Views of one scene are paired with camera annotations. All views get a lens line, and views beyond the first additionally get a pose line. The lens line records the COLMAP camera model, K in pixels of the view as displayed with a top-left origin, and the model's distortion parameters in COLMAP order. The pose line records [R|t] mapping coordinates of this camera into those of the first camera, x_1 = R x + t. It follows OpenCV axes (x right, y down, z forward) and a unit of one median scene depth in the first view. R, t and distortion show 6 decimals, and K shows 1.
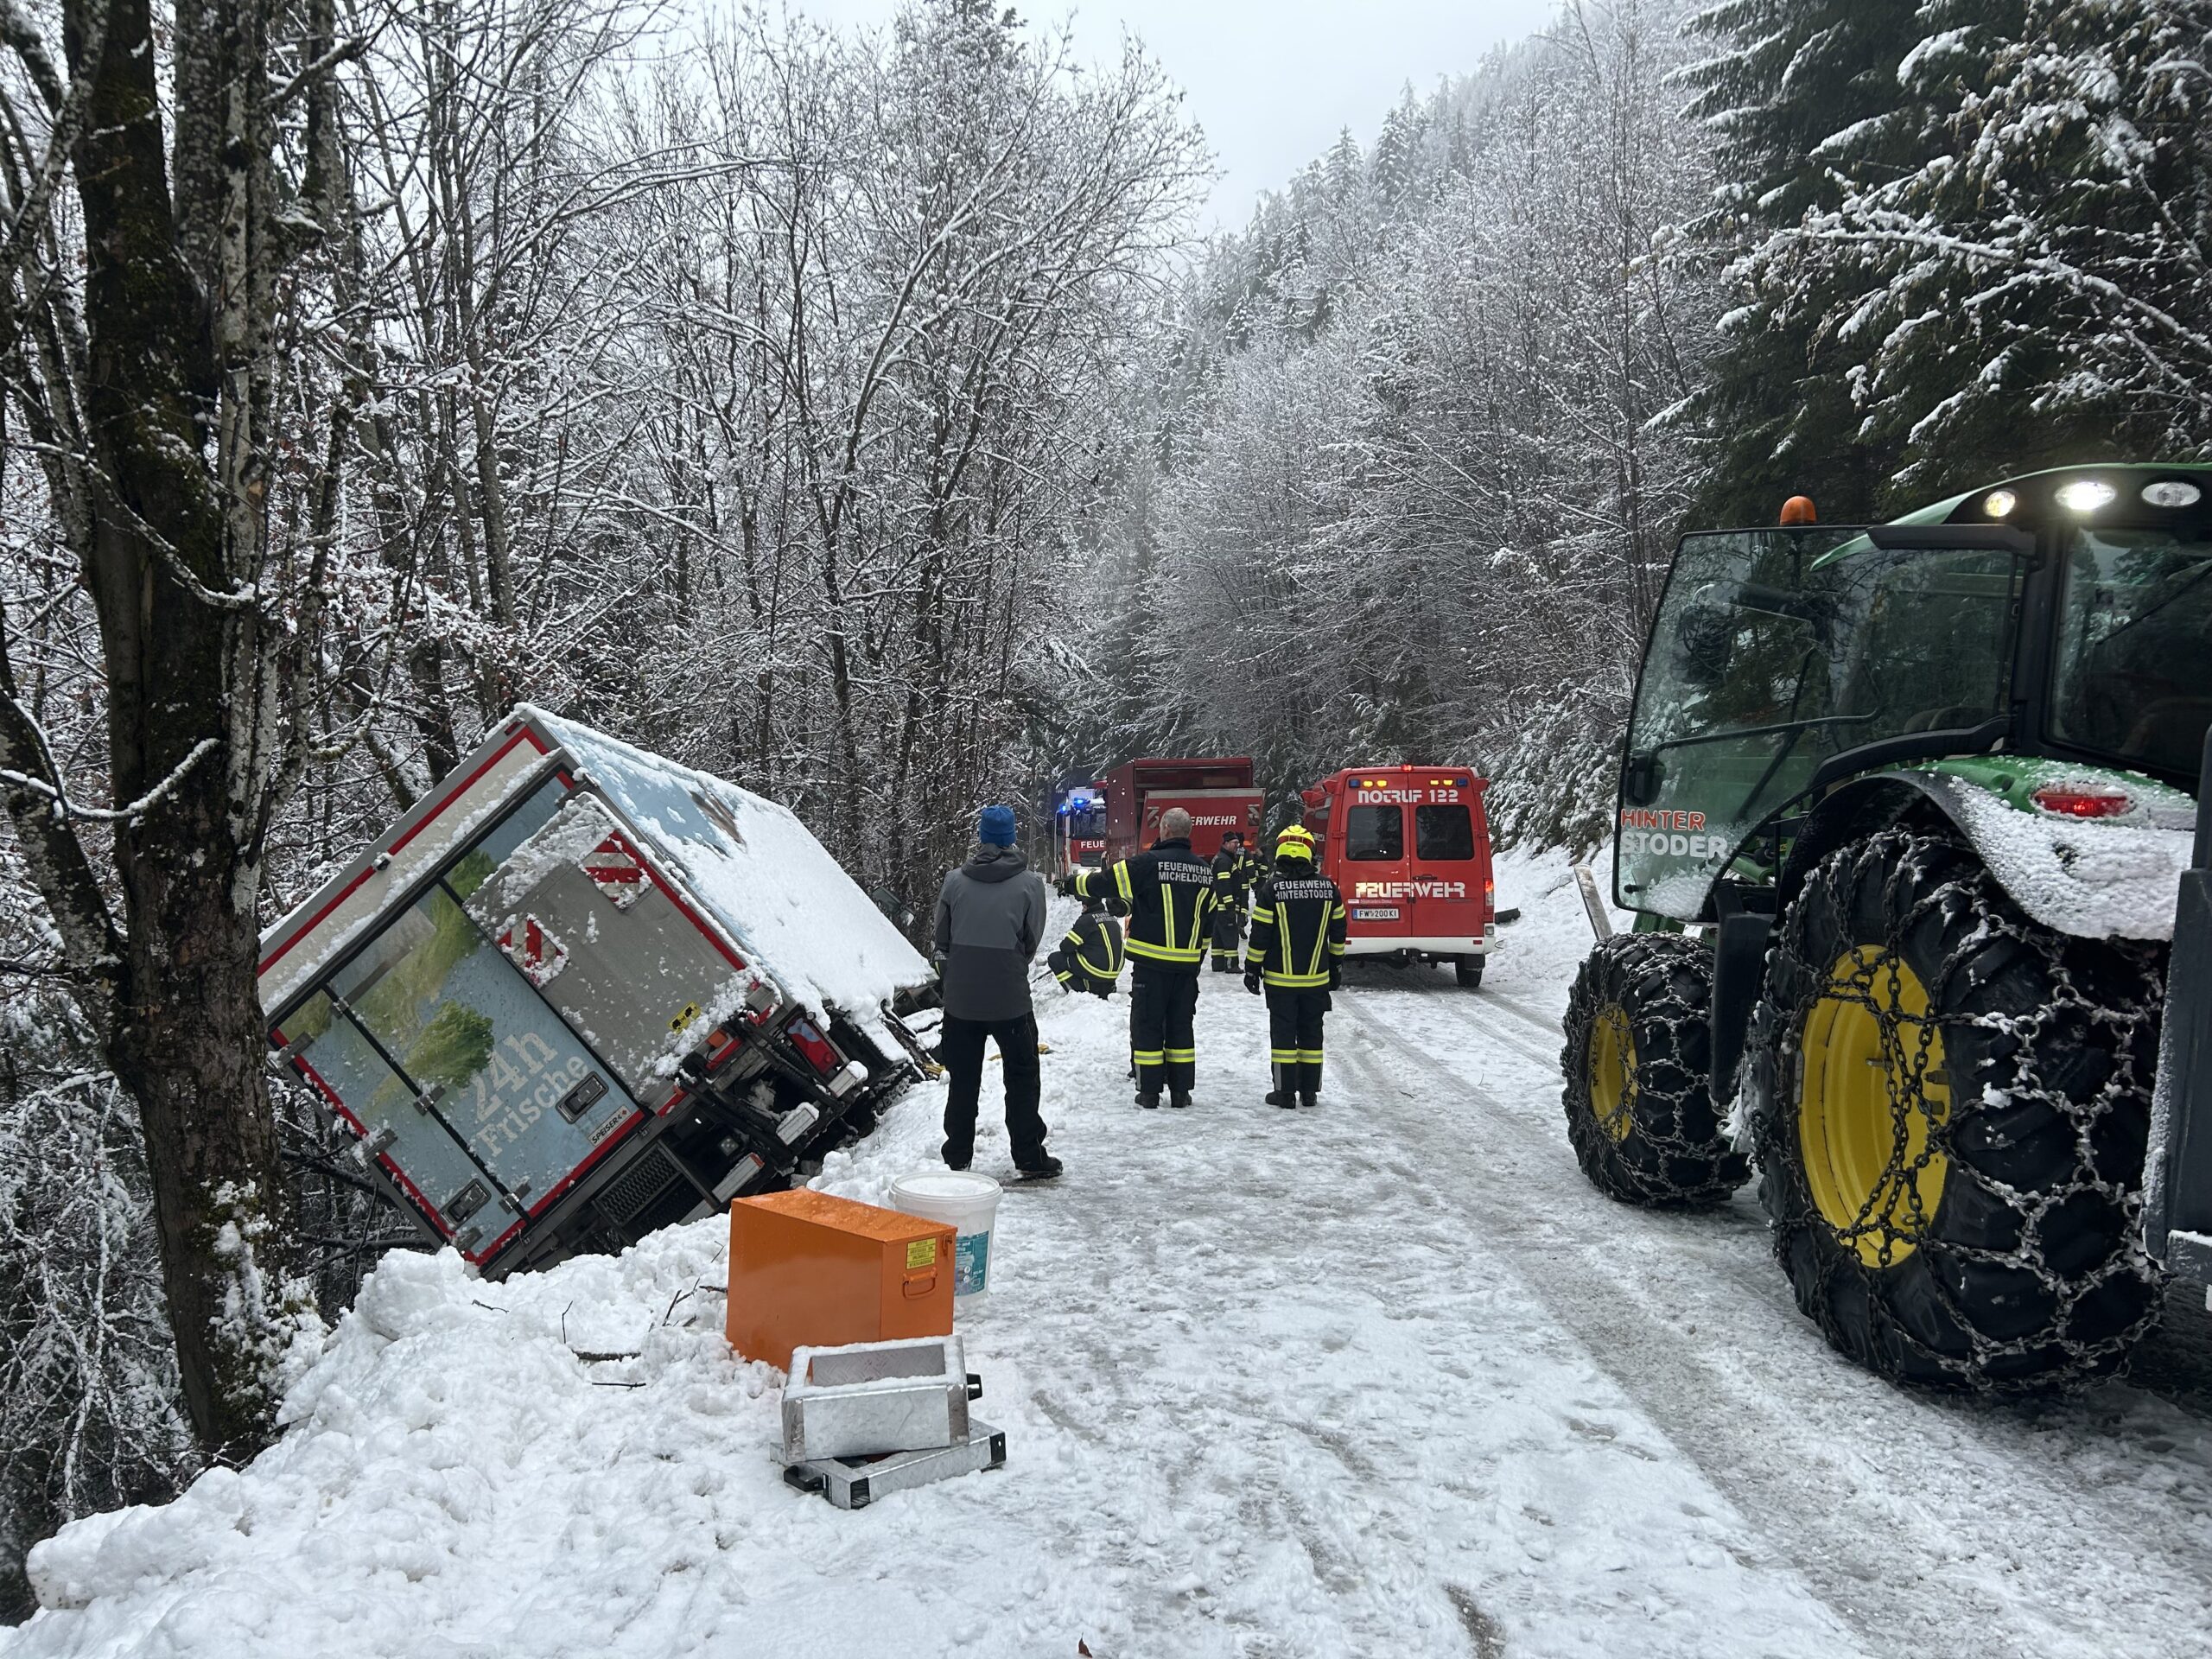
lens RADIAL K [[1673.6, 0, 1101.4], [0, 1673.6, 830.7], [0, 0, 1]] dist [0.001396, -0.002112]
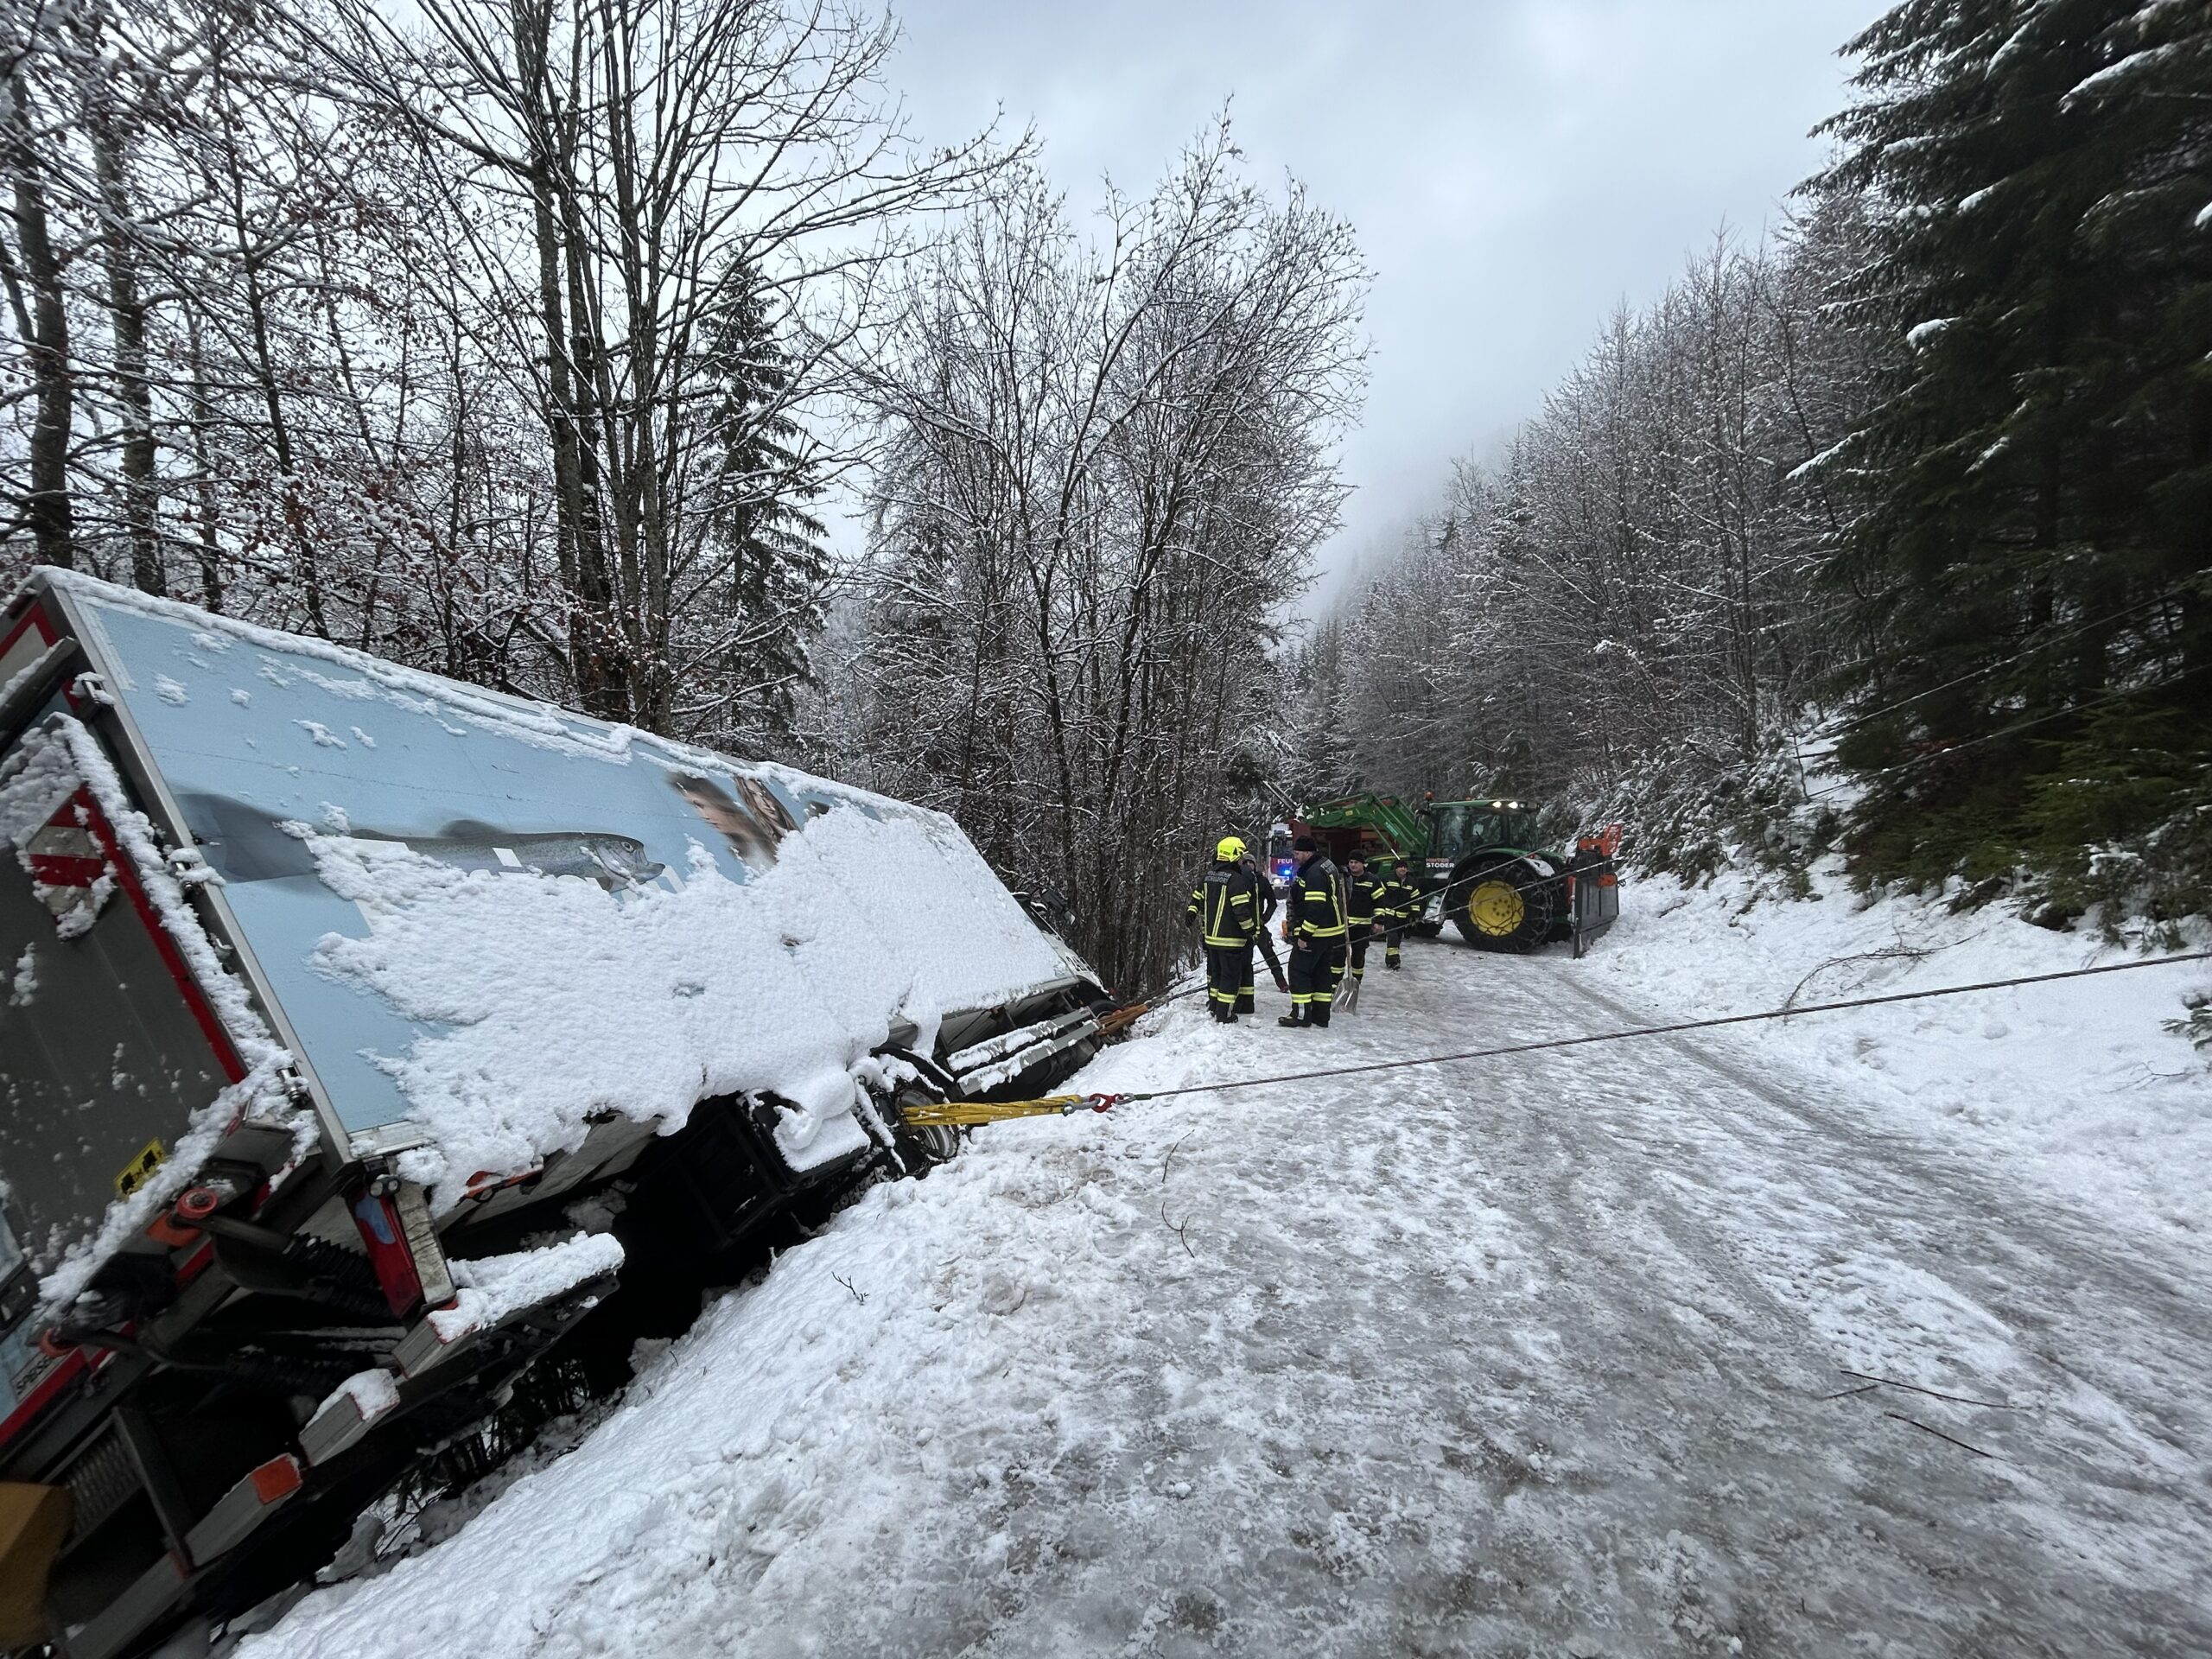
lens RADIAL K [[892.0, 0, 1115.3], [0, 892.0, 828.9], [0, 0, 1]] dist [-0.000624, 0.000052]
pose [[0.975680, 0.022453, -0.218049, 0.030608], [-0.028110, 0.999343, -0.022874, 0.003980], [0.217392, 0.028447, 0.975670, 0.307122]]
